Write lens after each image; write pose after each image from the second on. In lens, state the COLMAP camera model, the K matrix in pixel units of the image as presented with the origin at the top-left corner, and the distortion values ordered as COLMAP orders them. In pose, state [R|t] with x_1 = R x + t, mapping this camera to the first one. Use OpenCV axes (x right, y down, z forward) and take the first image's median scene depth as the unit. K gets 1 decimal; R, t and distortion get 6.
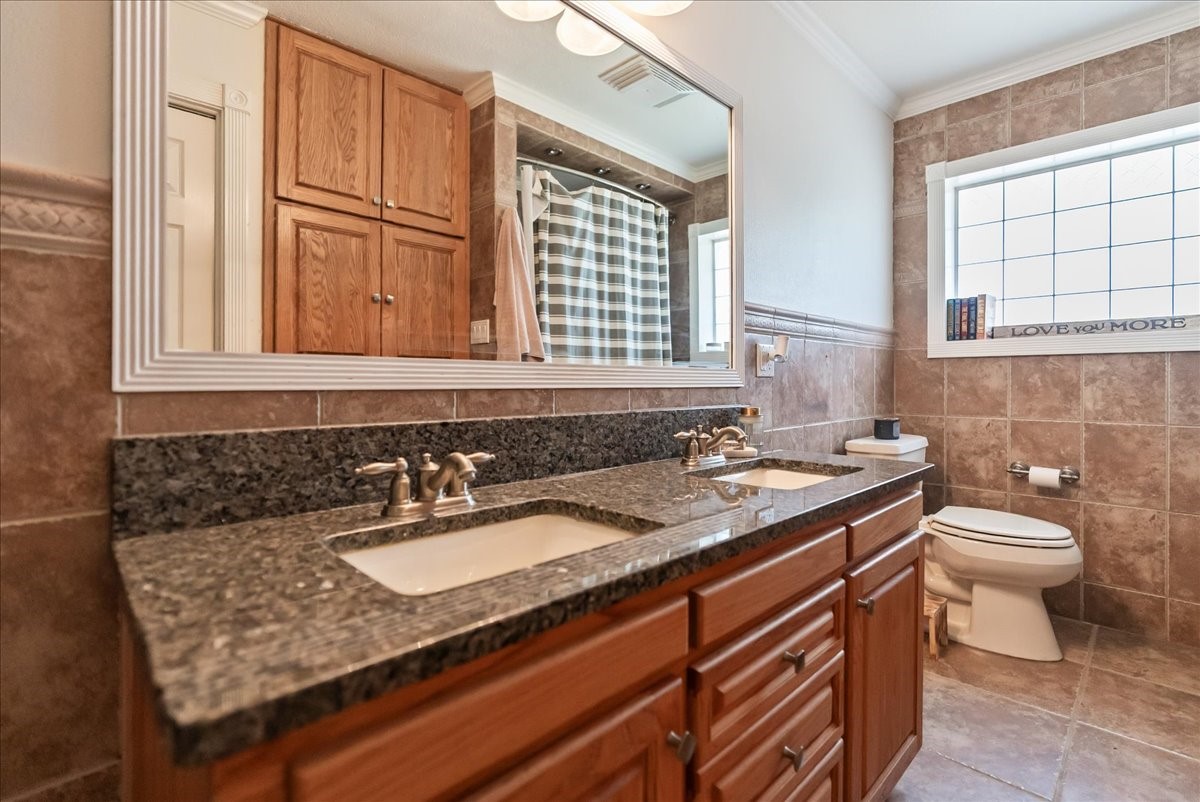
lens RADIAL K [[552.3, 0, 587.2], [0, 552.3, 381.8], [0, 0, 1]] dist [-0.011260, -0.000146]
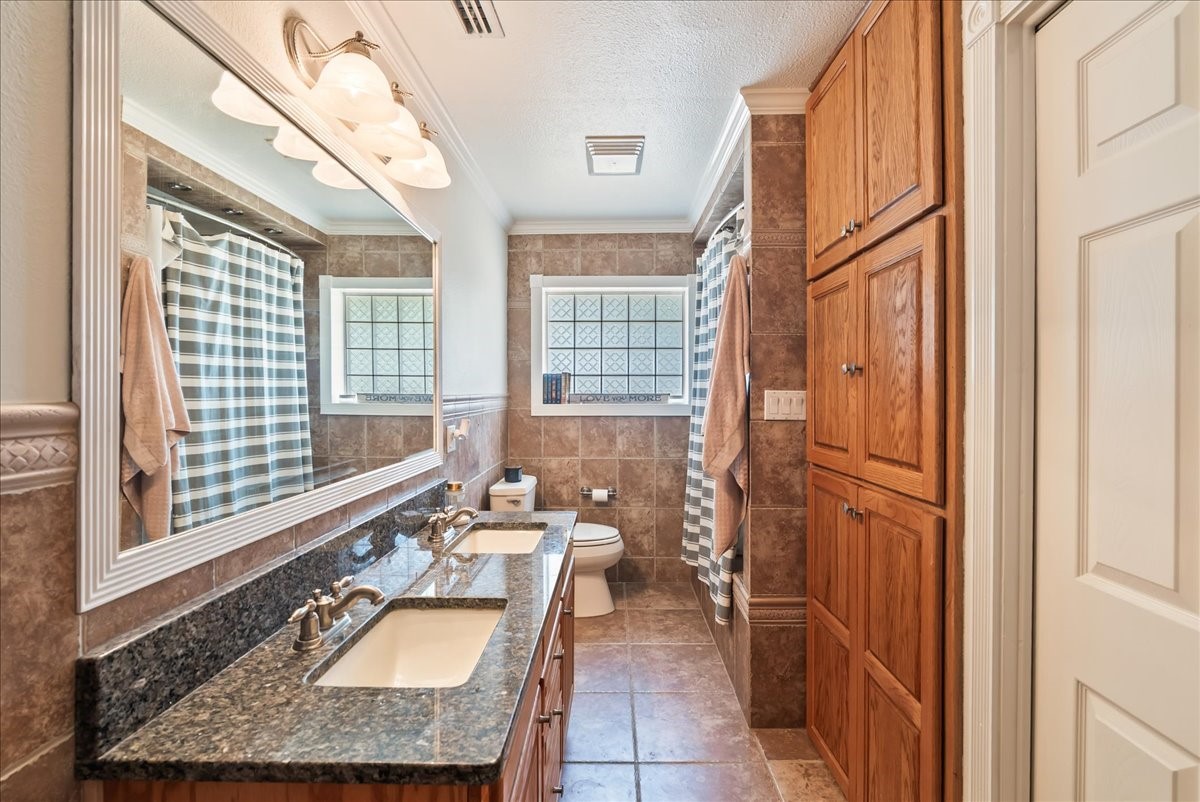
lens RADIAL K [[552.3, 0, 608.2], [0, 552.3, 397.5], [0, 0, 1]] dist [-0.011260, -0.000146]
pose [[0.701707, -0.005925, 0.712441, -0.253885], [0.003266, 0.999982, 0.005099, -0.107724], [-0.712458, -0.001251, 0.701714, -0.111710]]
